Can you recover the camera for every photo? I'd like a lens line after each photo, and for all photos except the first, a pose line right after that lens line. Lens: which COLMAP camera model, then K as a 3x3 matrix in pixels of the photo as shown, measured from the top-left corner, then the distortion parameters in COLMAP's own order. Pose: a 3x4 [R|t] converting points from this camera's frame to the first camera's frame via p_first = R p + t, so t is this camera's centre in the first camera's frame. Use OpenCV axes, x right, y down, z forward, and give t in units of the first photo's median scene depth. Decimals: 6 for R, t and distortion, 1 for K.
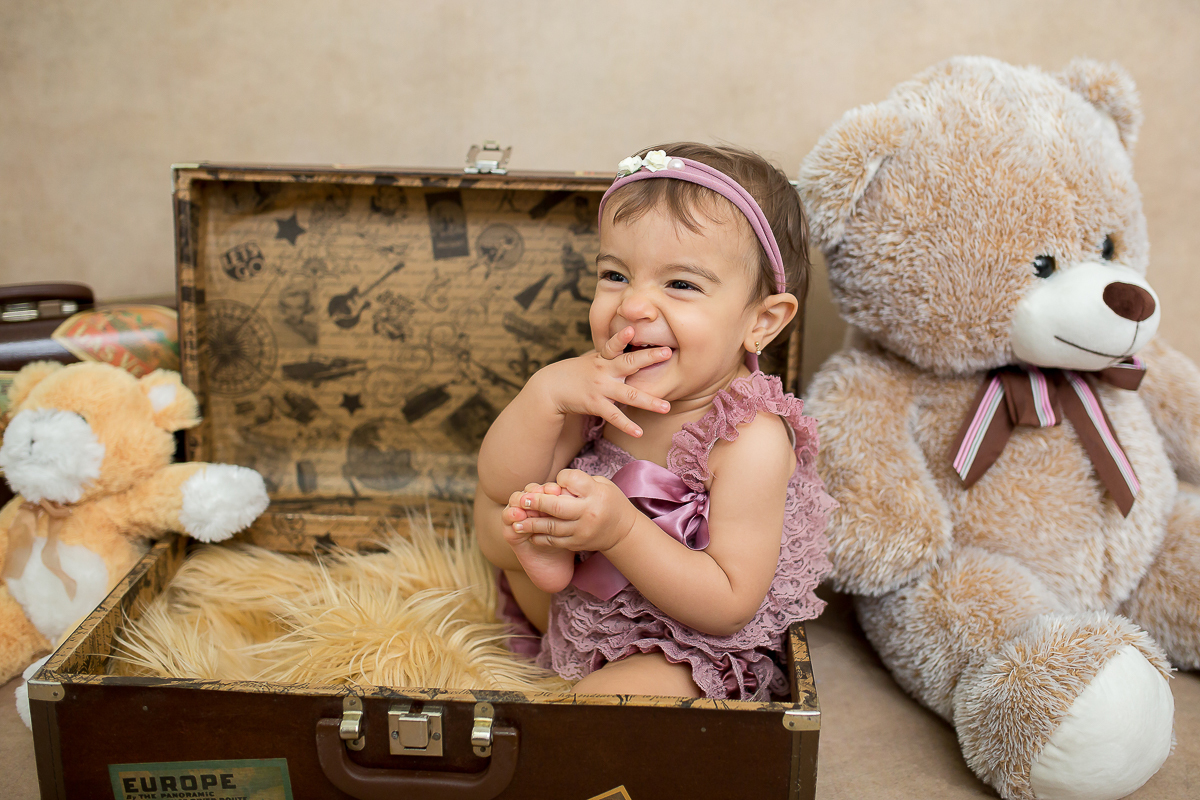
lens RADIAL K [[1313.0, 0, 656.2], [0, 1313.0, 331.9], [0, 0, 1]] dist [-0.034023, 0.000000]
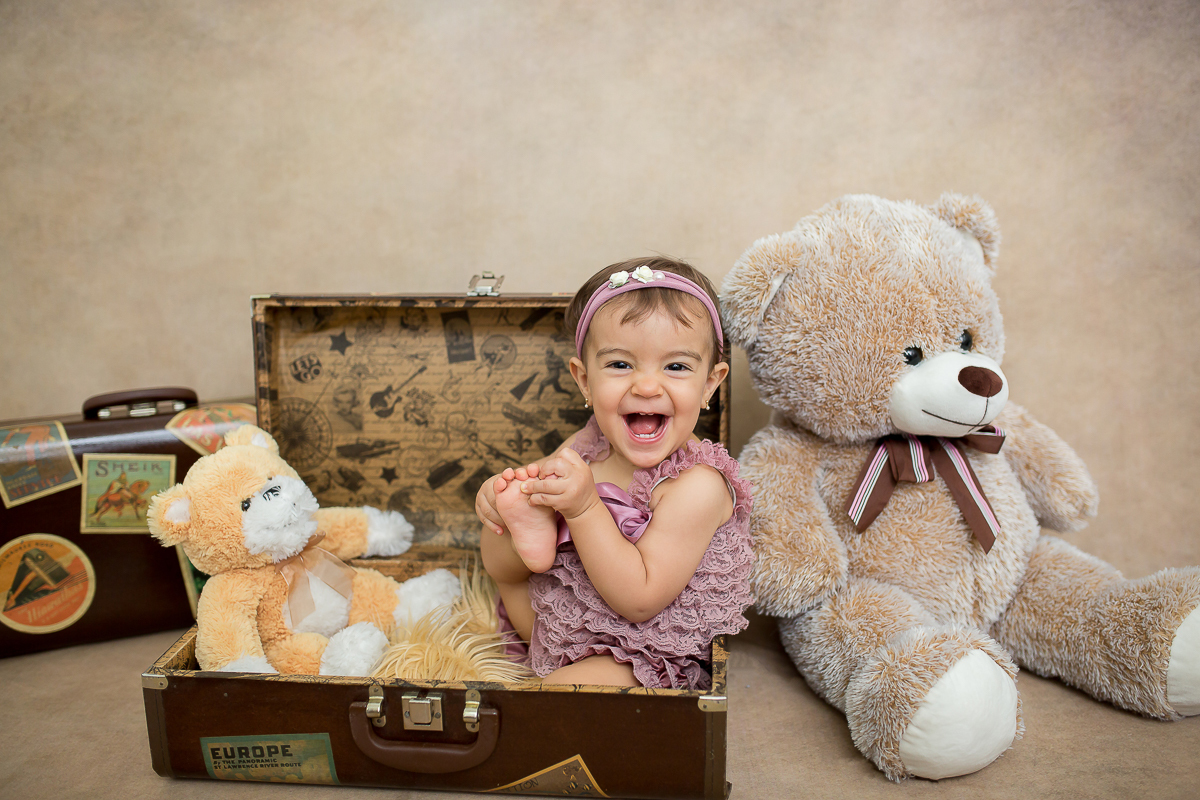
lens RADIAL K [[1108.3, 0, 601.1], [0, 1108.3, 397.5], [0, 0, 1]] dist [-0.049299, 0.050168]
pose [[0.996803, -0.020796, -0.077149, 0.071138], [0.018151, 0.999228, -0.034829, 0.021540], [0.077814, 0.033318, 0.996411, -0.092231]]
